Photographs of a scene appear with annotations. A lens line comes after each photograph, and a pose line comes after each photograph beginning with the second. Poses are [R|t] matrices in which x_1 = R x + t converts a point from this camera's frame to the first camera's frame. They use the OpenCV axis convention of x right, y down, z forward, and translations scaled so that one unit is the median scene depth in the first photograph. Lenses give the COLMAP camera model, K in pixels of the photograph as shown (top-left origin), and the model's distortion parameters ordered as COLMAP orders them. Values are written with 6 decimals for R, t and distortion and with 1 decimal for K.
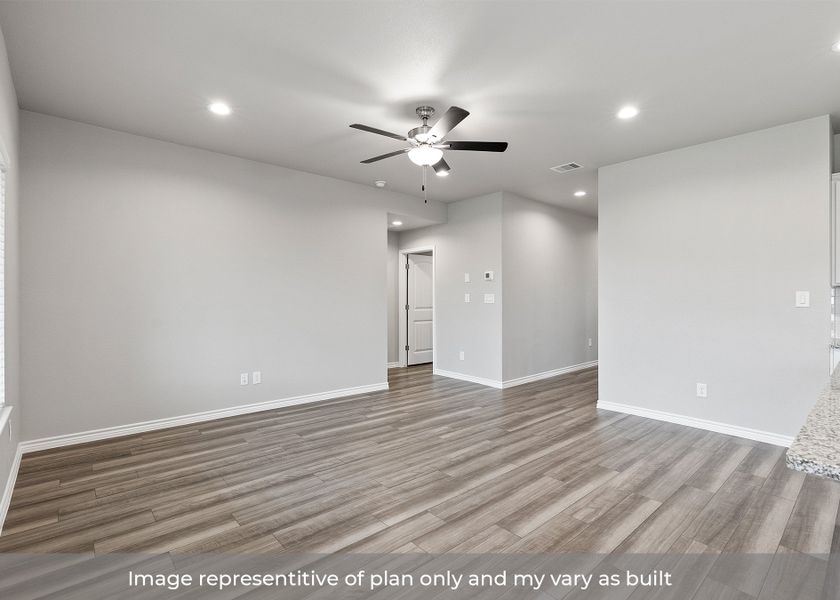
lens RADIAL K [[409.8, 0, 420.7], [0, 409.8, 299.2], [0, 0, 1]] dist [-0.016524, 0.003812]
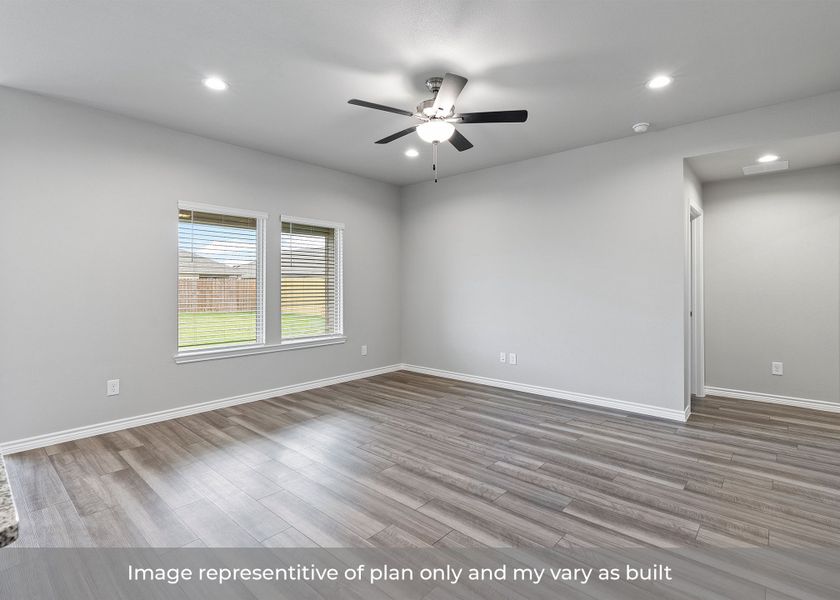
lens RADIAL K [[409.8, 0, 418.2], [0, 409.8, 291.9], [0, 0, 1]] dist [-0.016524, 0.003812]
pose [[0.115308, 0.009556, -0.993284, 0.859584], [-0.000652, 0.999954, 0.009545, 0.000999], [0.993330, -0.000453, 0.115309, 0.800621]]
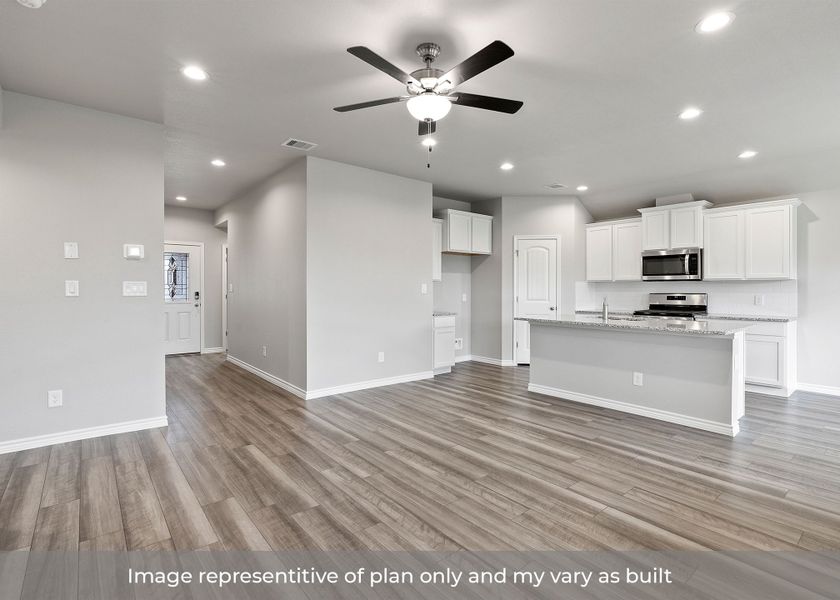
lens RADIAL K [[409.8, 0, 423.8], [0, 409.8, 296.9], [0, 0, 1]] dist [-0.016524, 0.003812]
pose [[0.028095, -0.023184, 0.999336, -0.721554], [0.002176, 0.999730, 0.023132, -0.004943], [-0.999603, 0.001524, 0.028138, 0.924595]]
